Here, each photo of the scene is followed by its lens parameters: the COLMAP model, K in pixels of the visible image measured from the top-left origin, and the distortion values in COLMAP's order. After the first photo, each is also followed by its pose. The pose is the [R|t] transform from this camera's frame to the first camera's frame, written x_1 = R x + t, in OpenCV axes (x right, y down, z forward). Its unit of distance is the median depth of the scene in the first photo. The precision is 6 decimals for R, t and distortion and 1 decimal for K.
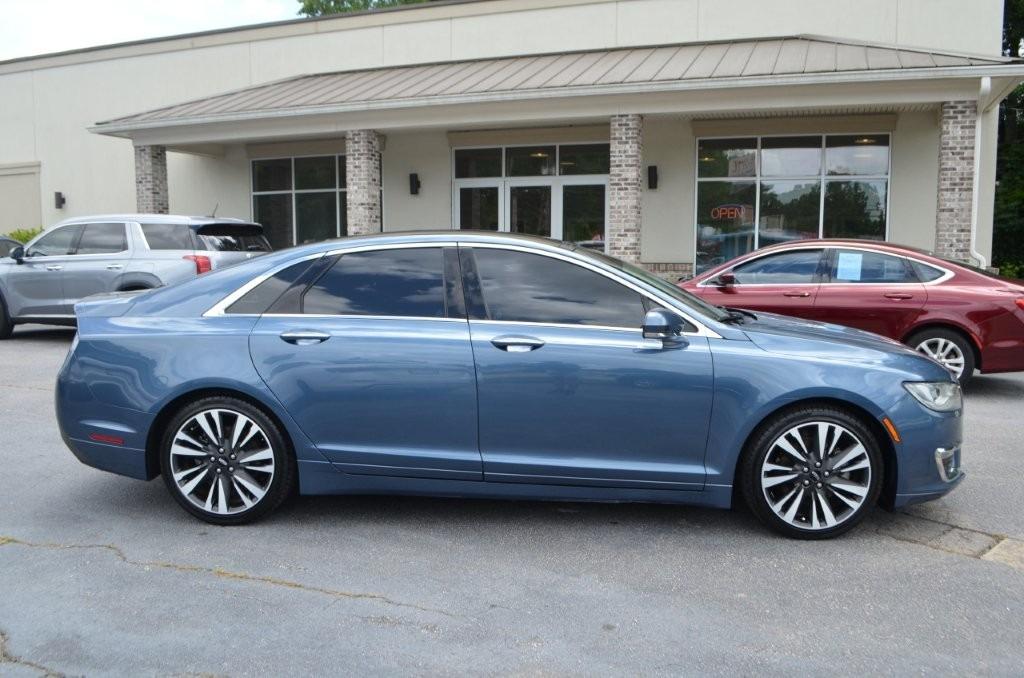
lens RADIAL K [[862.0, 0, 528.2], [0, 862.0, 364.5], [0, 0, 1]] dist [-0.079024, 0.019405]
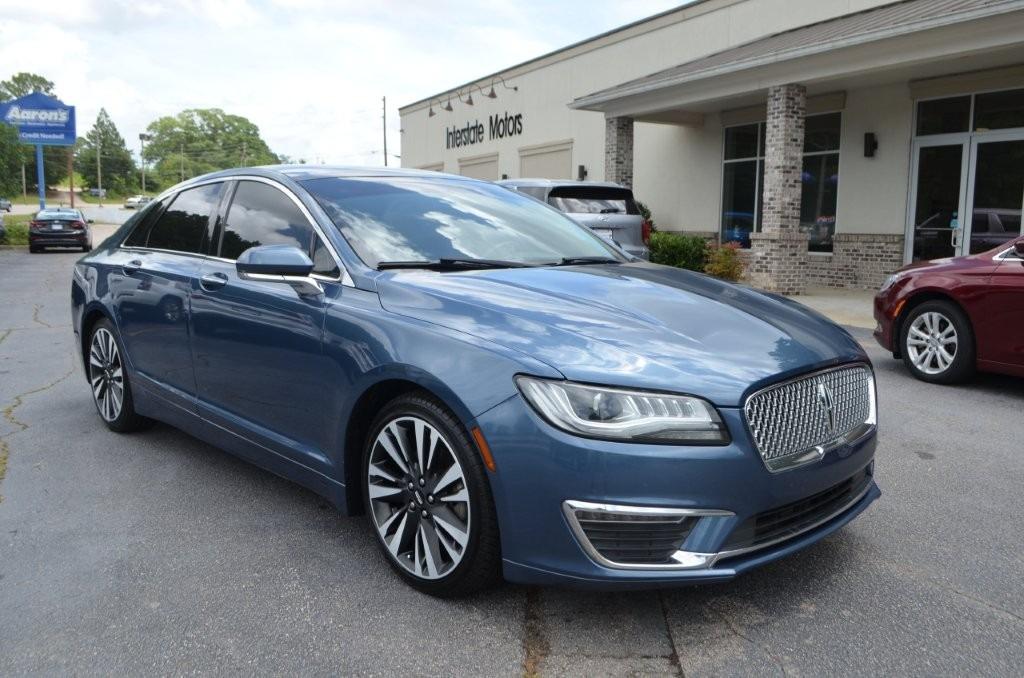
lens RADIAL K [[862.0, 0, 528.2], [0, 862.0, 364.5], [0, 0, 1]] dist [-0.079024, 0.019405]
pose [[0.741164, 0.114419, -0.661501, 0.298863], [-0.100391, 0.993179, 0.059309, -0.008071], [0.663775, 0.022451, 0.747595, 0.195559]]
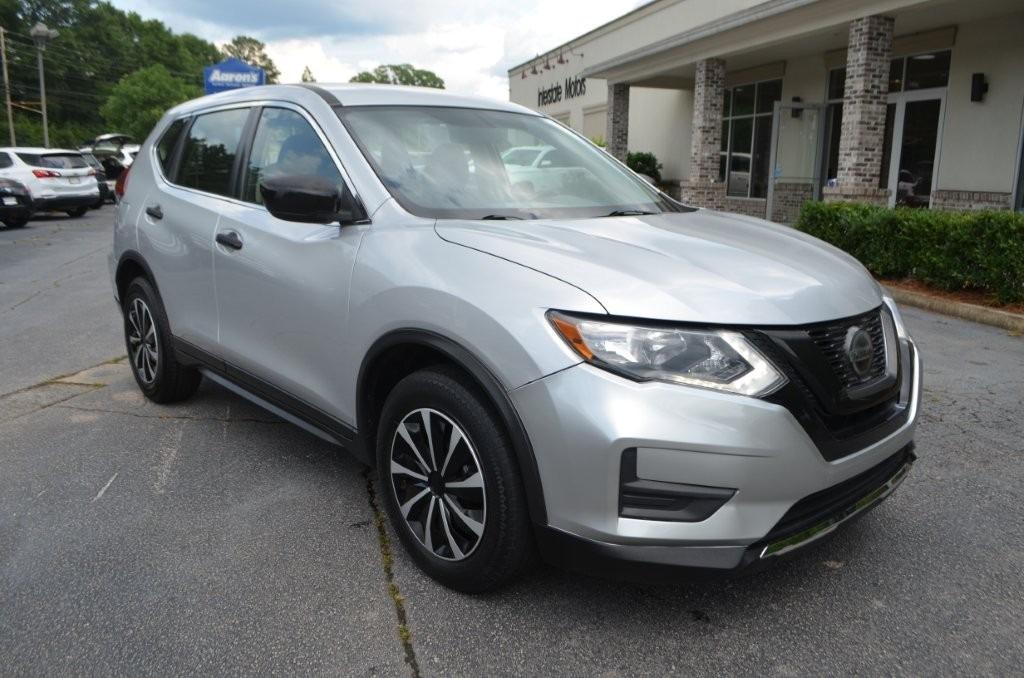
lens RADIAL K [[824.3, 0, 465.1], [0, 824.3, 338.4], [0, 0, 1]] dist [-0.063917, 0.014293]
pose [[0.528081, 0.179427, -0.830022, 0.735894], [-0.133778, 0.982796, 0.127339, -0.016614], [0.838590, 0.043793, 0.543000, 0.235479]]
